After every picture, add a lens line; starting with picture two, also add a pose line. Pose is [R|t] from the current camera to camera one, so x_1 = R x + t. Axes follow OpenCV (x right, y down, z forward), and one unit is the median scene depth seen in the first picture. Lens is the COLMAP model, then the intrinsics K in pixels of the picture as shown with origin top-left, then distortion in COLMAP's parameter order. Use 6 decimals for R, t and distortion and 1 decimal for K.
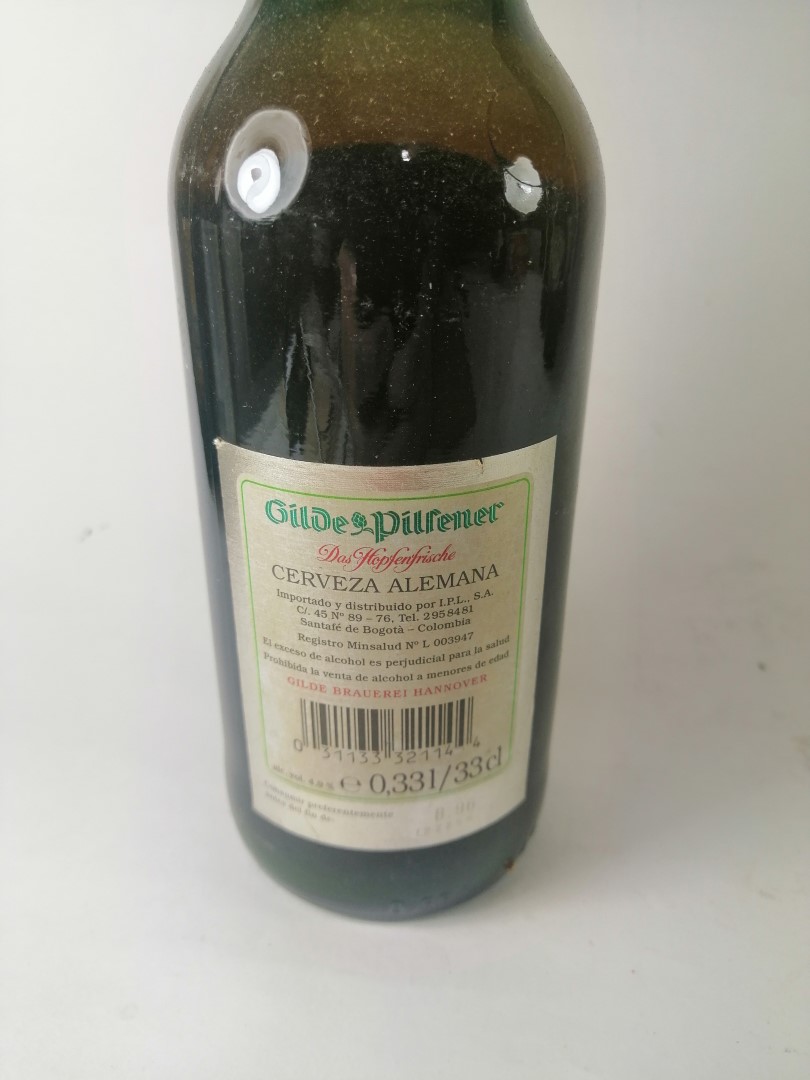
lens RADIAL K [[917.1, 0, 405.0], [0, 917.1, 540.0], [0, 0, 1]] dist [-0.004304, -0.005134]
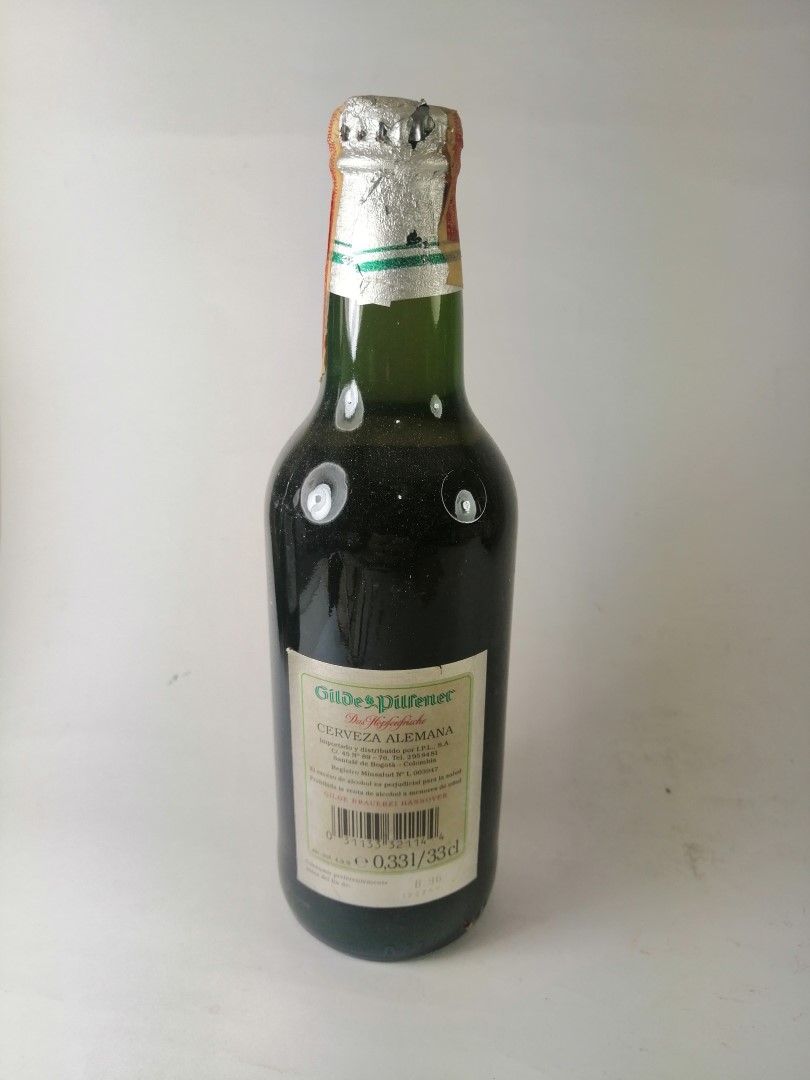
lens RADIAL K [[917.1, 0, 405.0], [0, 917.1, 540.0], [0, 0, 1]] dist [-0.004304, -0.005134]
pose [[0.999315, 0.018509, -0.032044, 0.059221], [-0.021972, 0.993542, -0.111313, -0.116394], [0.029776, 0.111941, 0.993269, -0.663989]]
